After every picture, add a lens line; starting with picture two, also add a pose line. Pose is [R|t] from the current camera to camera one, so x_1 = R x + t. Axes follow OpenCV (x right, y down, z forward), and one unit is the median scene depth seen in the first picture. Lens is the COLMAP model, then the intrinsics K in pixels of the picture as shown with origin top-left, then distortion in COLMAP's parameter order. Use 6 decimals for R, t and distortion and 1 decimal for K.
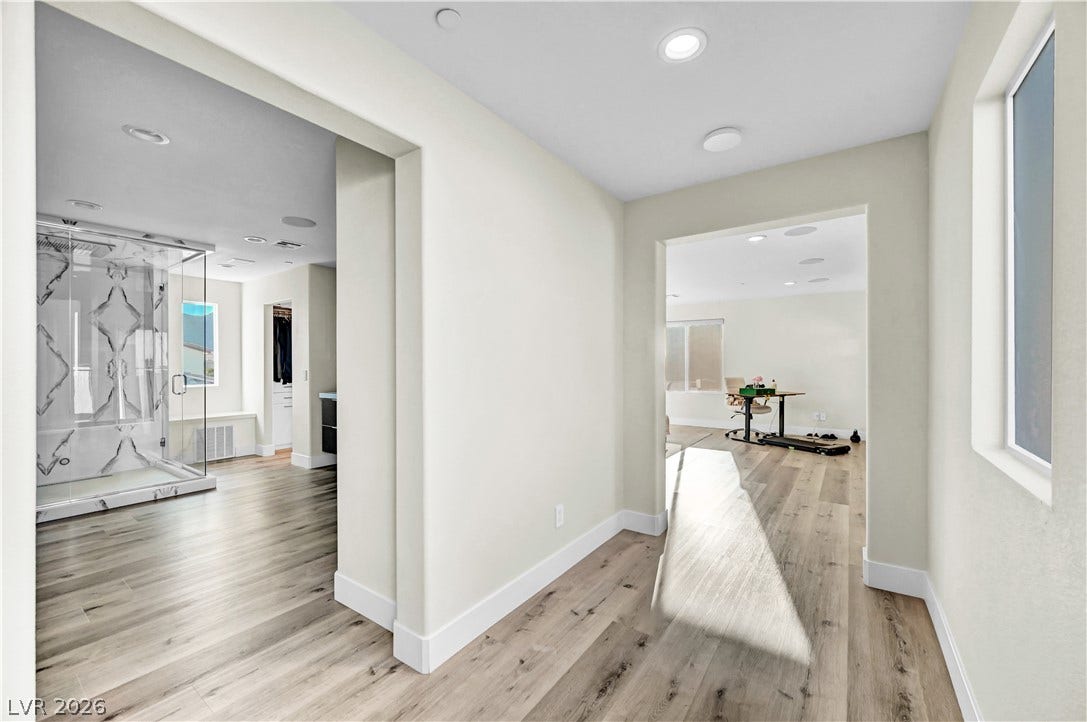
lens RADIAL K [[440.2, 0, 539.7], [0, 440.2, 361.7], [0, 0, 1]] dist [-0.000081, -0.000294]
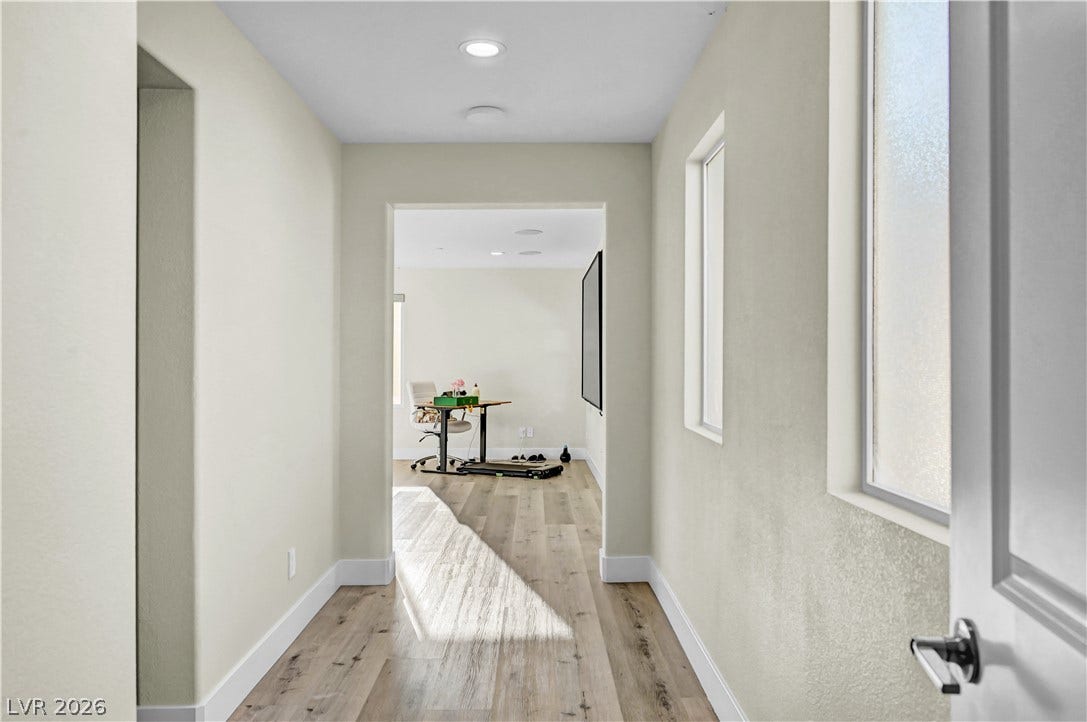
lens RADIAL K [[912.1, 0, 544.2], [0, 912.1, 360.4], [0, 0, 1]] dist [0.004877, 0.005402]
pose [[0.796326, 0.000294, 0.604867, -0.396158], [-0.001740, 0.999997, 0.001805, -0.001129], [-0.604865, -0.002490, 0.796324, -0.362298]]
